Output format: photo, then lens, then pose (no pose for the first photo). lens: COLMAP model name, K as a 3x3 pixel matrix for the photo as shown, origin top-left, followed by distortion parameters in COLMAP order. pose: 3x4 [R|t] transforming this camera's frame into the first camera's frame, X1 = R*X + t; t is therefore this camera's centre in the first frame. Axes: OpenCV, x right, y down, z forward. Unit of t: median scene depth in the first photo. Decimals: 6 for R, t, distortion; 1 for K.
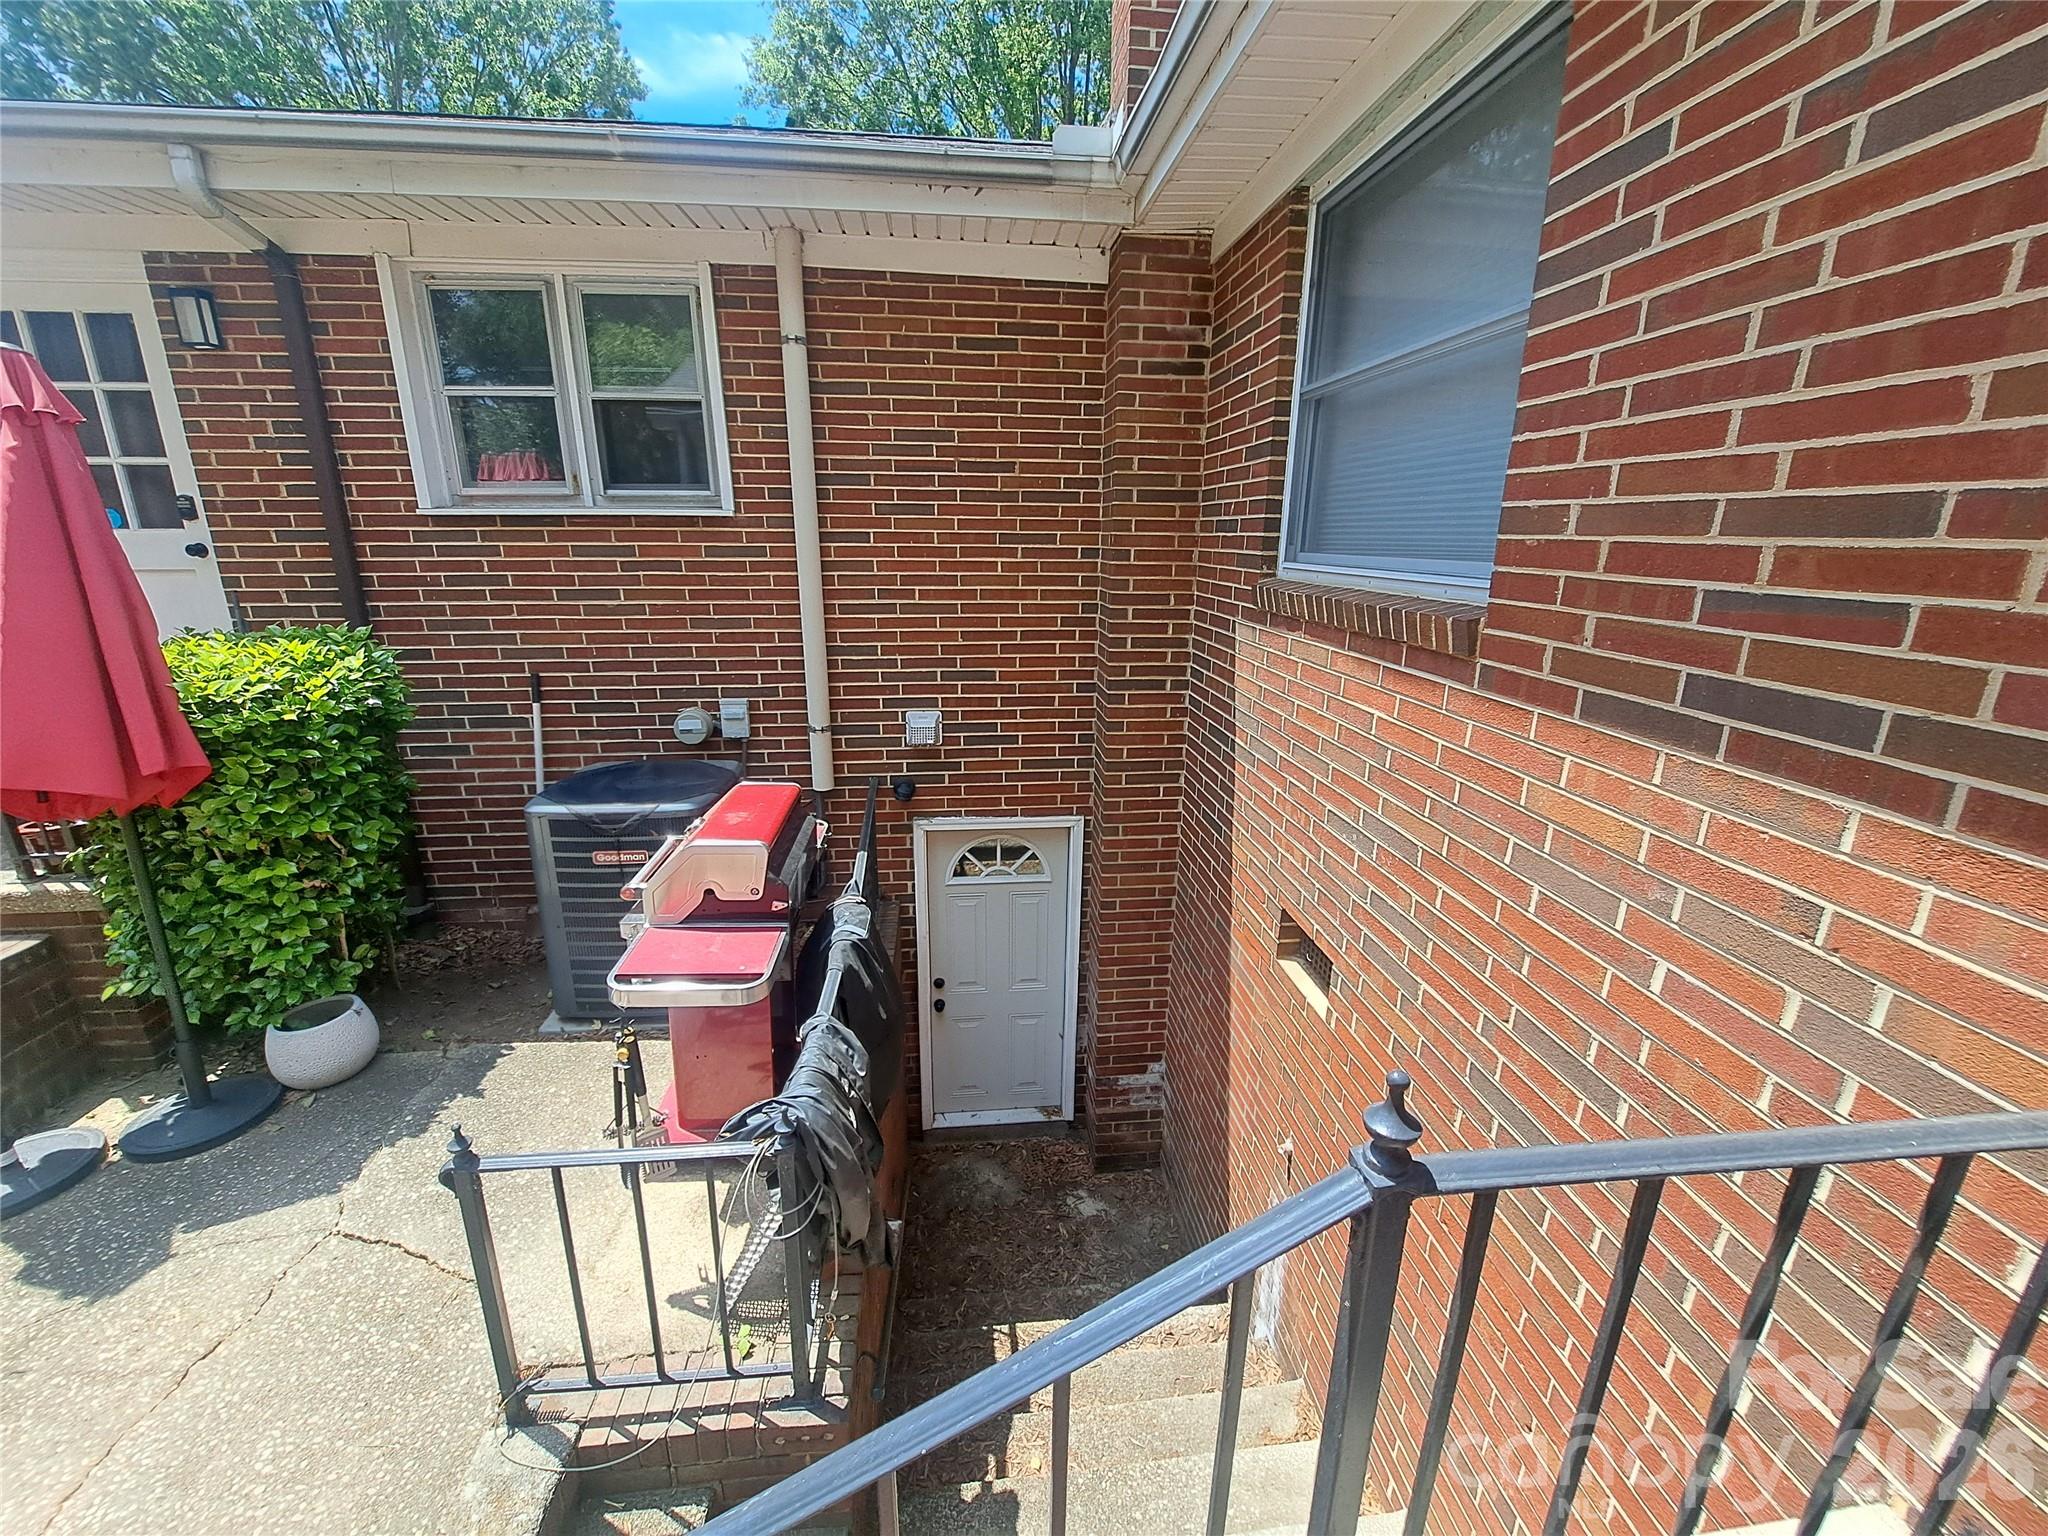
lens RADIAL K [[817.0, 0, 1027.8], [0, 817.0, 759.6], [0, 0, 1]] dist [-0.016239, 0.000238]
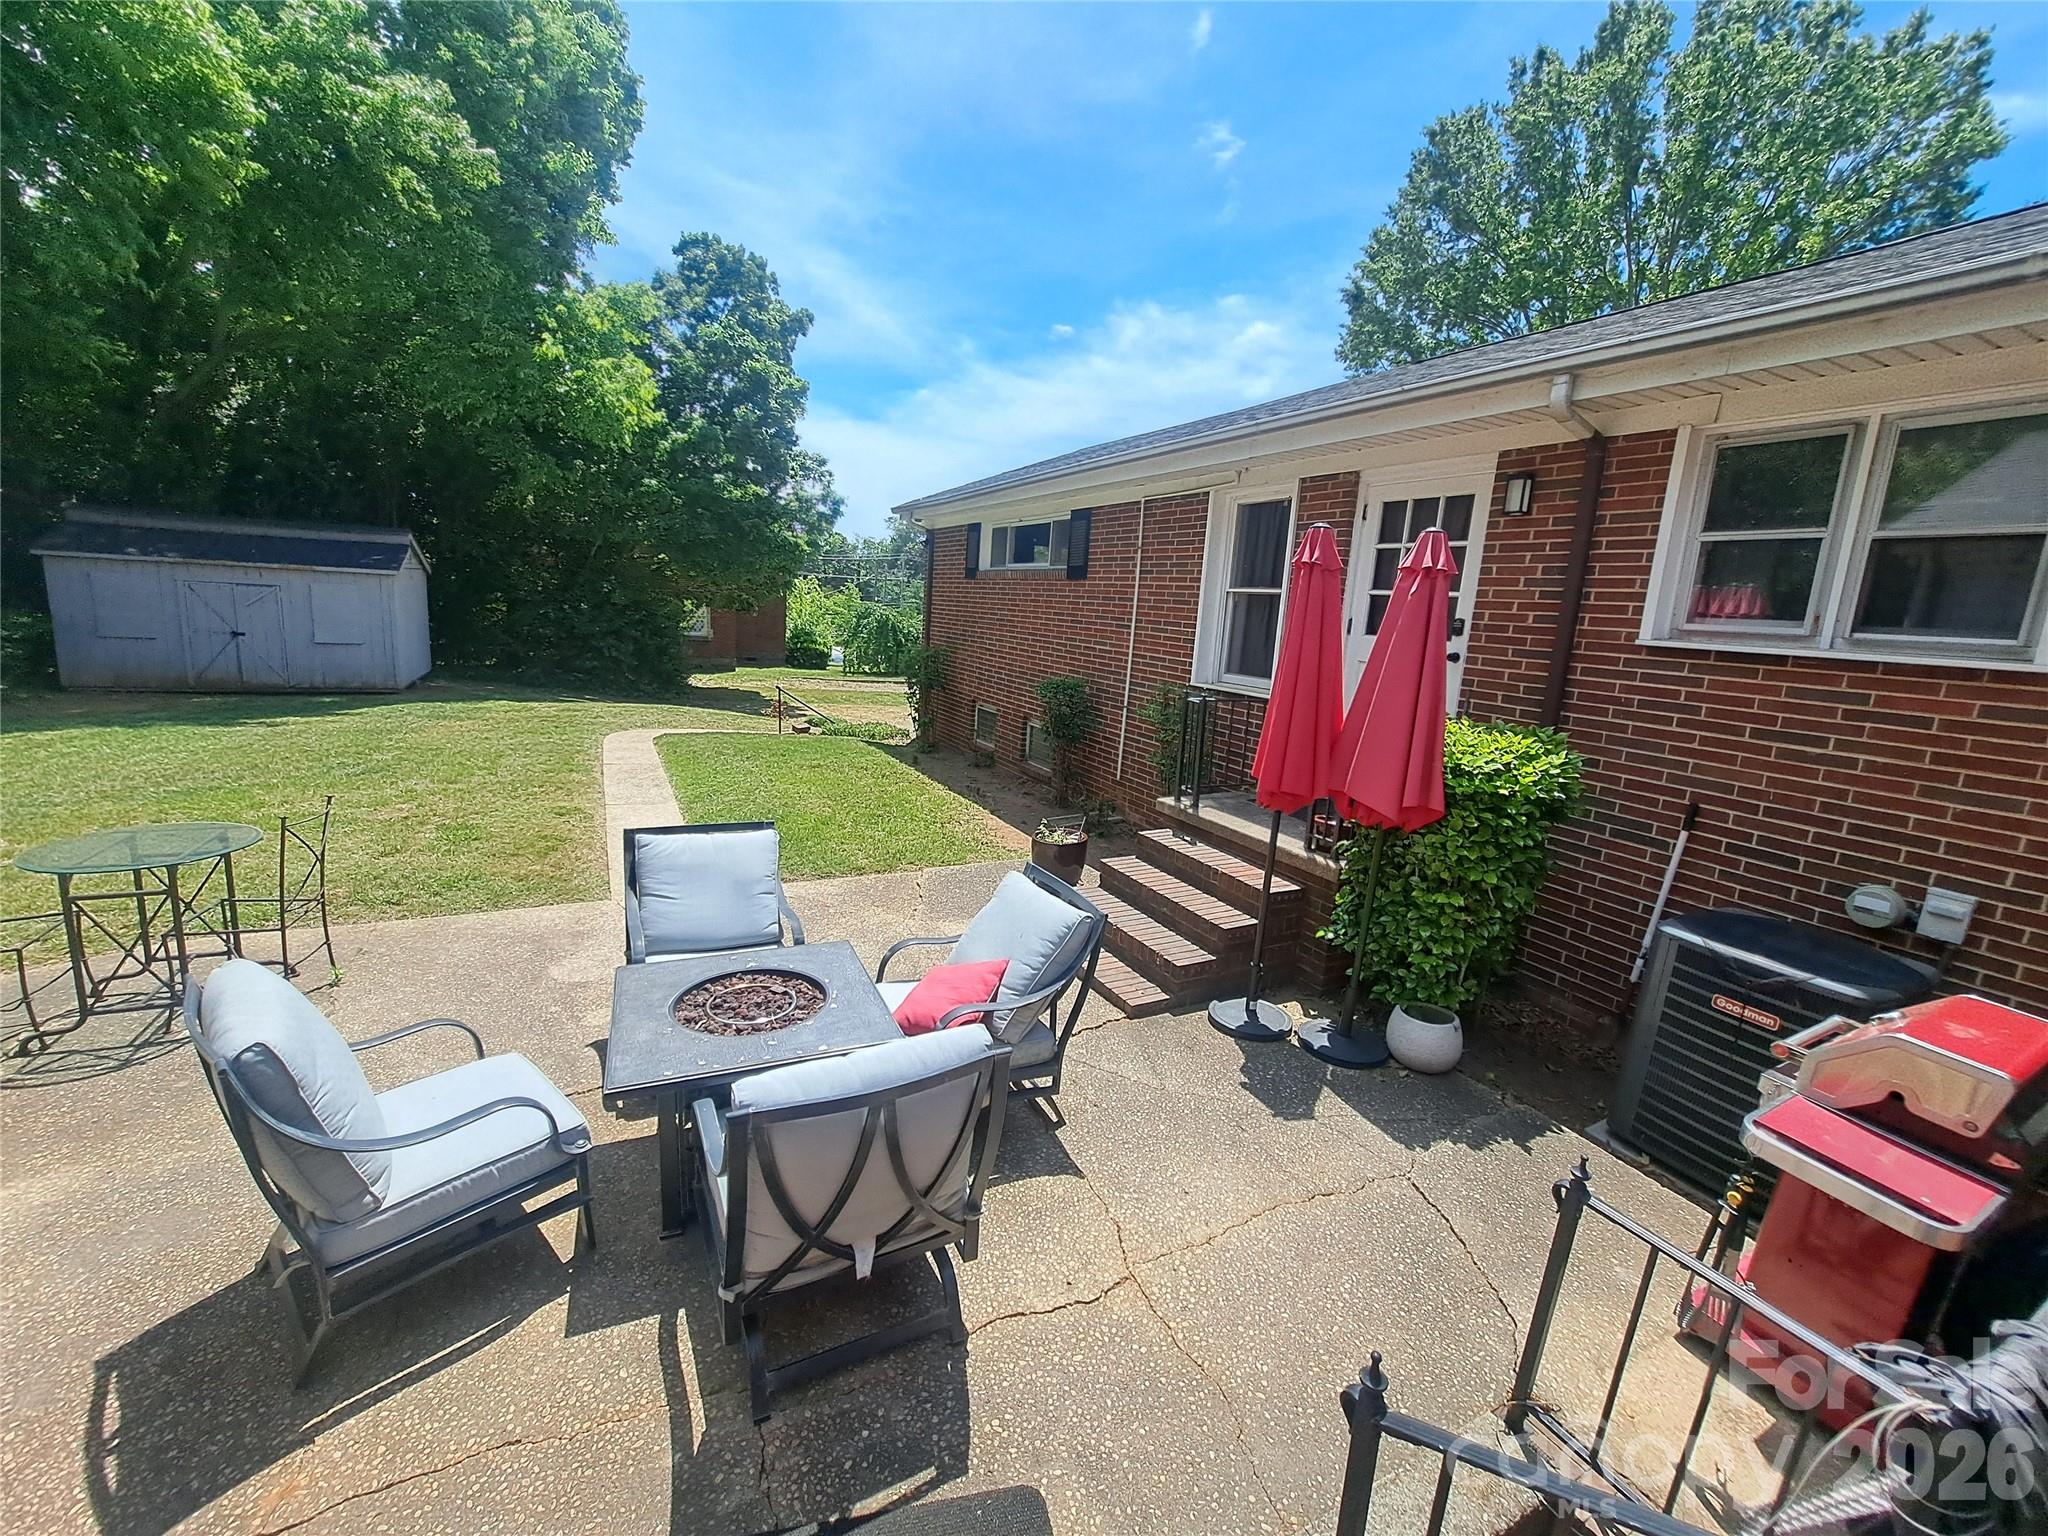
lens RADIAL K [[817.0, 0, 1027.8], [0, 817.0, 759.6], [0, 0, 1]] dist [-0.016239, 0.000238]
pose [[0.381741, 0.190771, -0.904367, -0.032449], [-0.312622, 0.947448, 0.067898, 0.040247], [0.869794, 0.256806, 0.421319, -0.186526]]
